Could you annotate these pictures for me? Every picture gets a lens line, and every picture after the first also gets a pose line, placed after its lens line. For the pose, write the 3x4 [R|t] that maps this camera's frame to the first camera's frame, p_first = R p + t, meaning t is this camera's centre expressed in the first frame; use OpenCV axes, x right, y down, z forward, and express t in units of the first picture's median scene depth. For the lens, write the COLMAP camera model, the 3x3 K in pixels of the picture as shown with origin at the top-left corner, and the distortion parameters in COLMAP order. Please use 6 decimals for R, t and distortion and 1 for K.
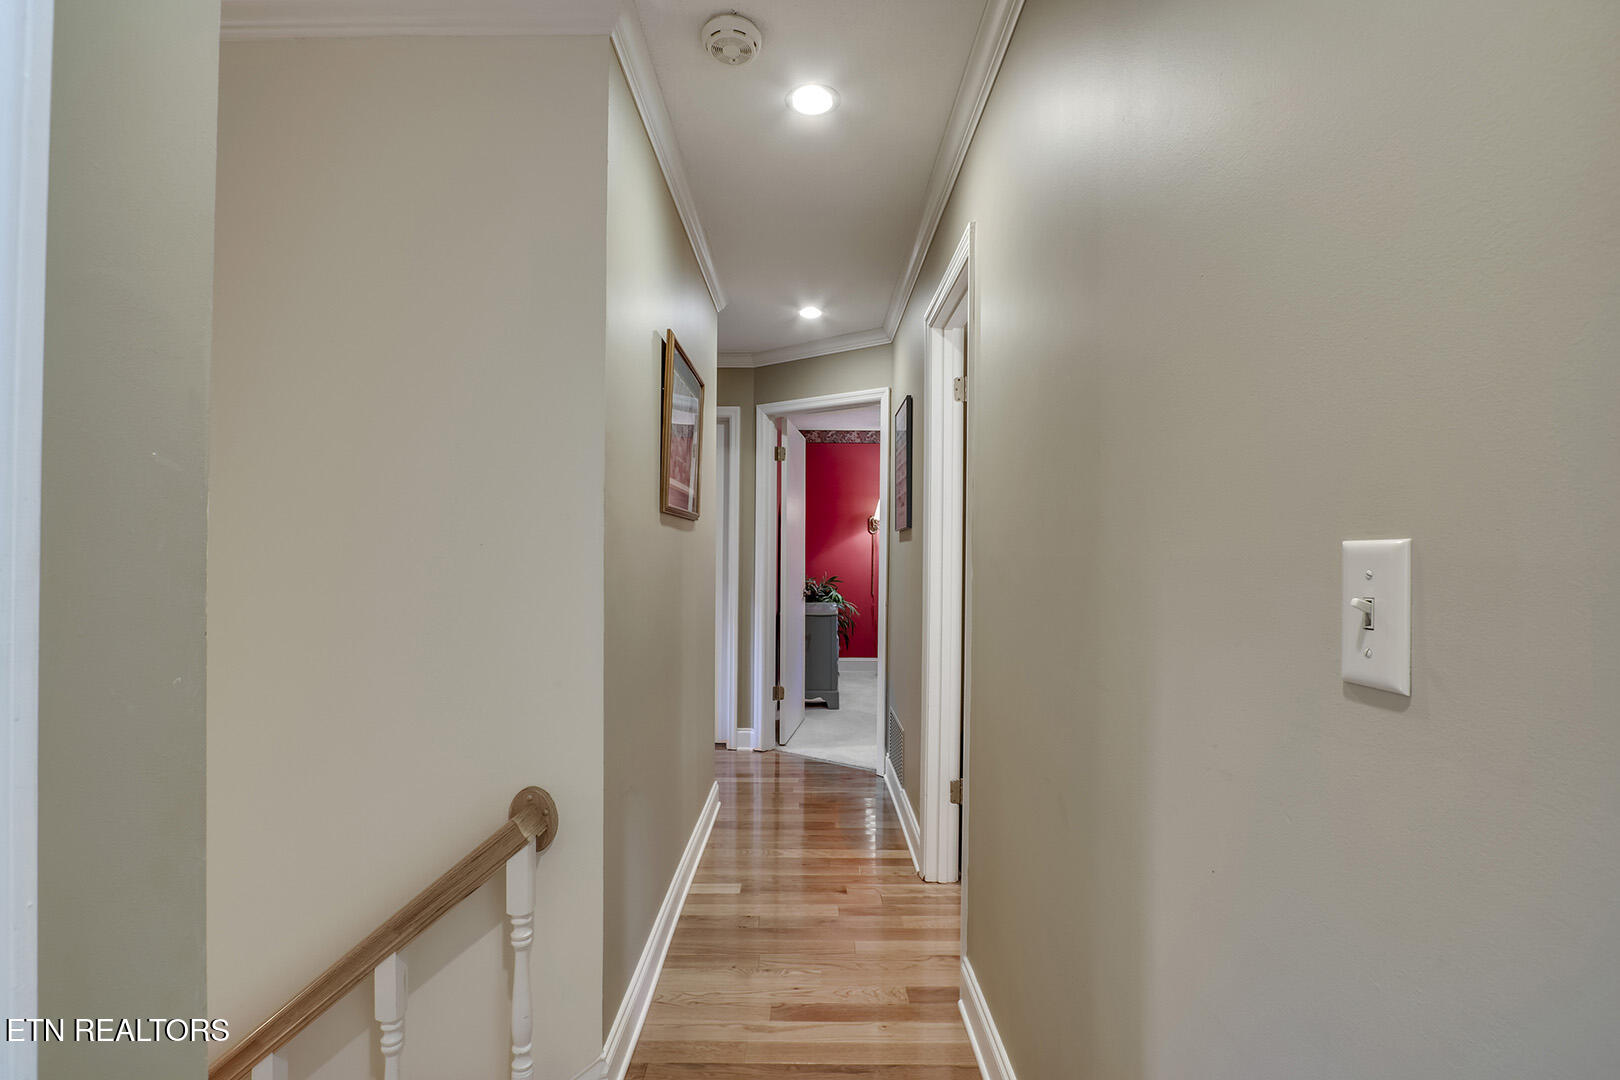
lens RADIAL K [[763.4, 0, 810.1], [0, 763.4, 541.4], [0, 0, 1]] dist [-0.000095, -0.000046]
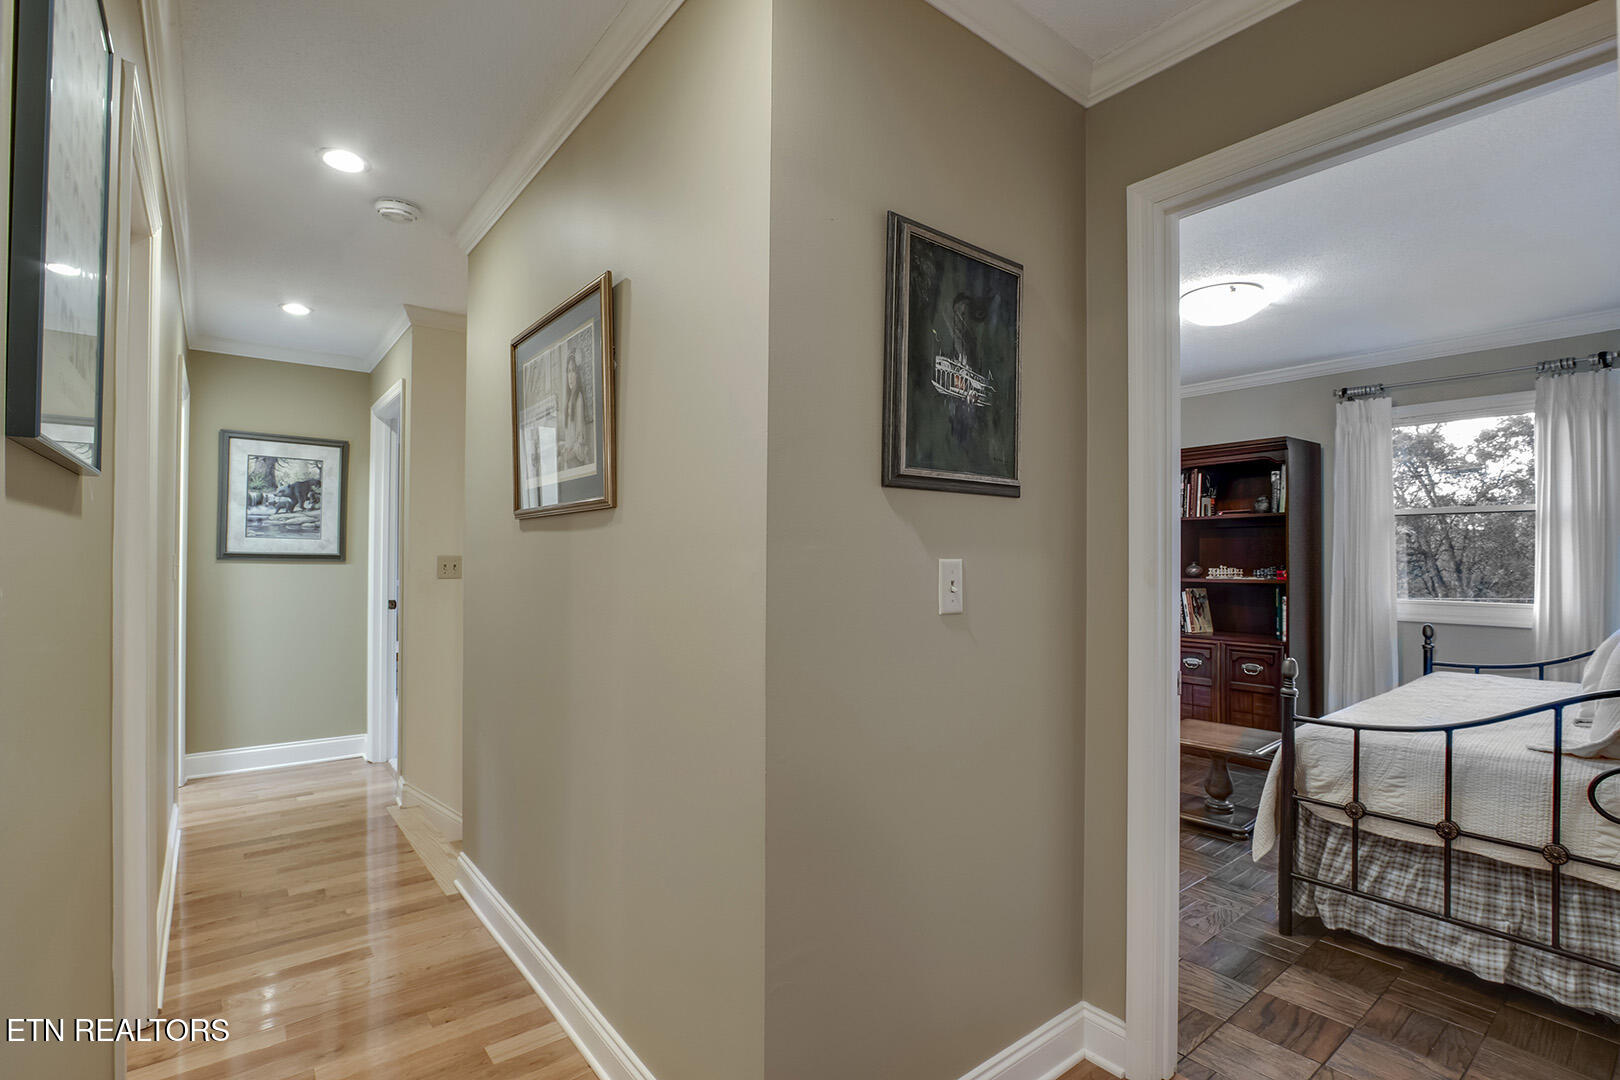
lens RADIAL K [[763.4, 0, 811.0], [0, 763.4, 546.8], [0, 0, 1]] dist [-0.000095, -0.000046]
pose [[-0.790538, -0.016147, -0.612200, 0.076171], [-0.008904, 0.999850, -0.014874, 0.000714], [0.612348, -0.006308, -0.790563, 1.206003]]
